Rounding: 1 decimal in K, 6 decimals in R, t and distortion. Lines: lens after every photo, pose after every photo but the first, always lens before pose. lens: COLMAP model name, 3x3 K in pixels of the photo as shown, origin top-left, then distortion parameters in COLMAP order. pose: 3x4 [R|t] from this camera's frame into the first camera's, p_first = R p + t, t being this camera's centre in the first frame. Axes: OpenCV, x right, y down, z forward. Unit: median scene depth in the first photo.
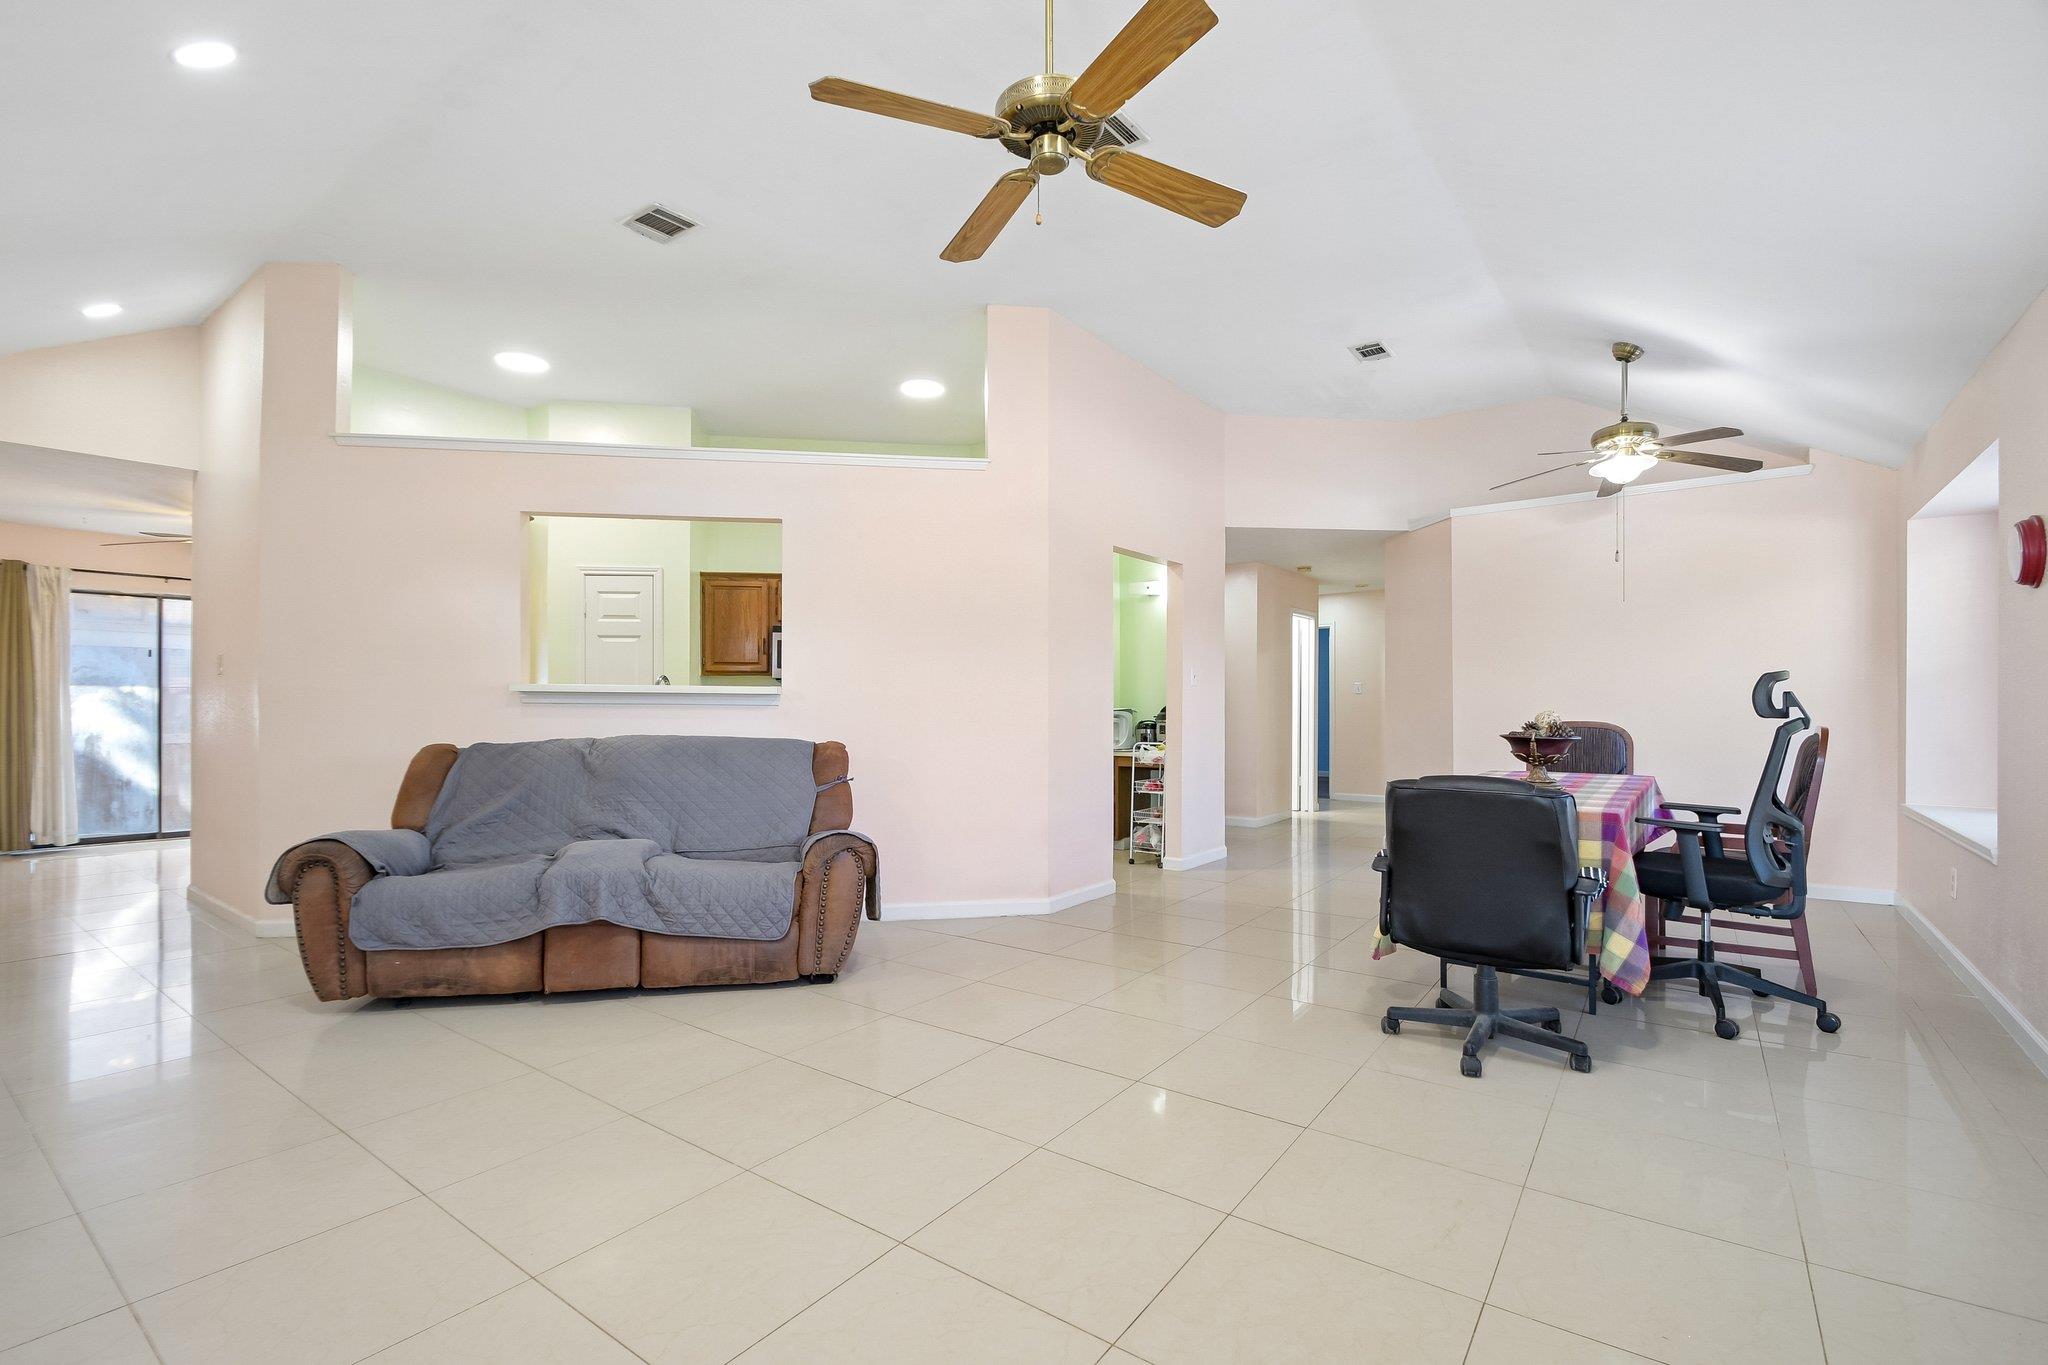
lens RADIAL K [[924.1, 0, 1032.5], [0, 924.1, 683.3], [0, 0, 1]] dist [-0.013667, -0.002865]
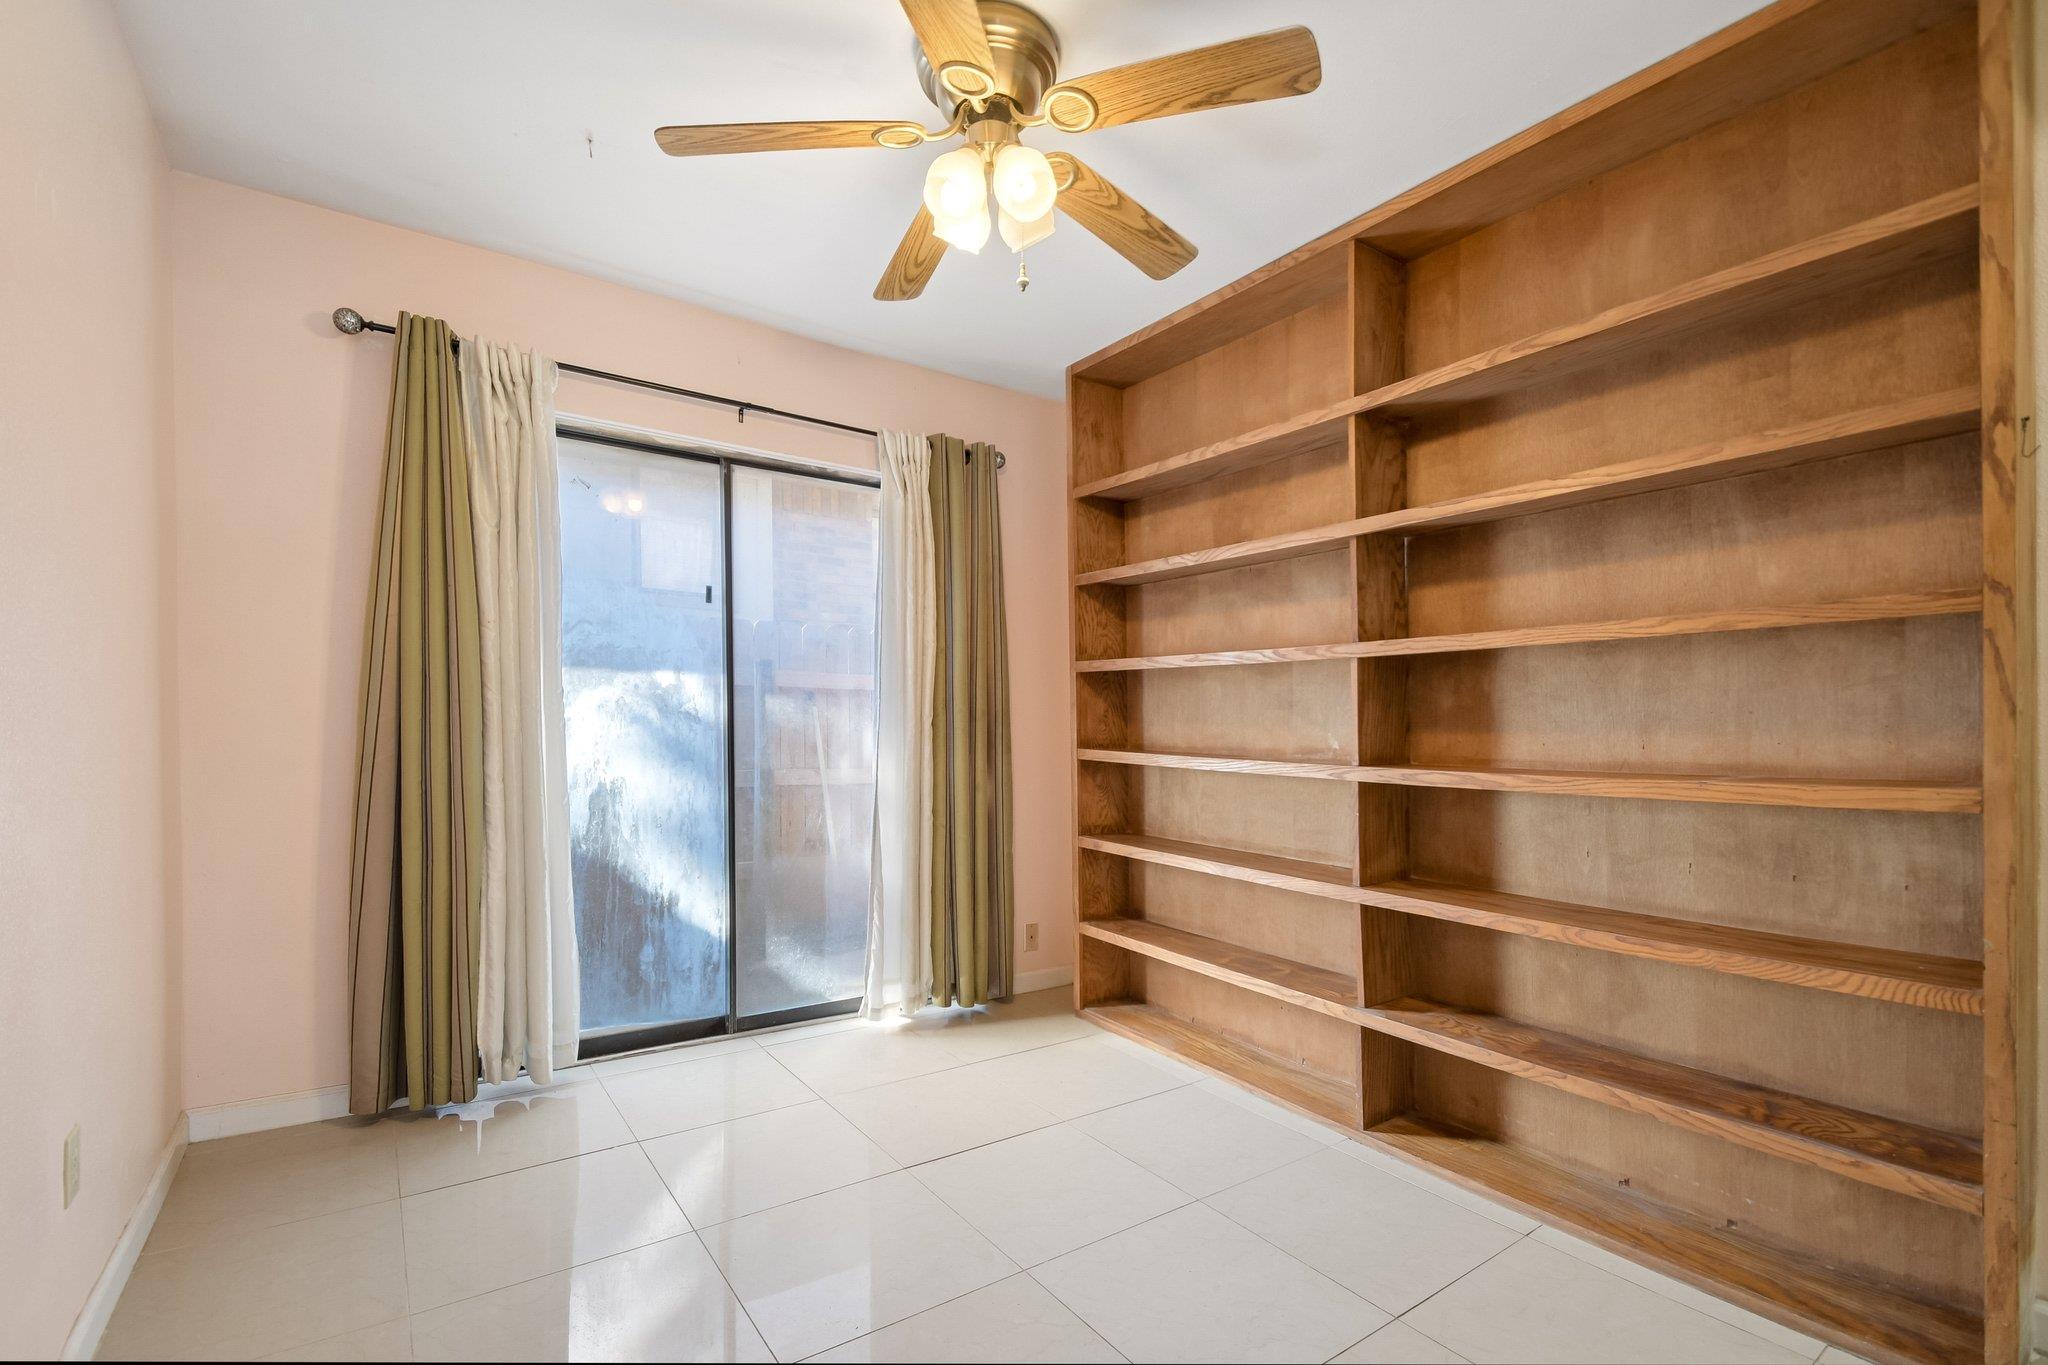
lens RADIAL K [[924.1, 0, 1013.6], [0, 924.1, 731.8], [0, 0, 1]] dist [-0.013667, -0.002865]
pose [[0.931588, -0.001265, -0.363513, -0.708538], [0.006898, 0.999875, 0.014197, 0.025799], [0.363450, -0.015734, 0.931481, 0.676730]]
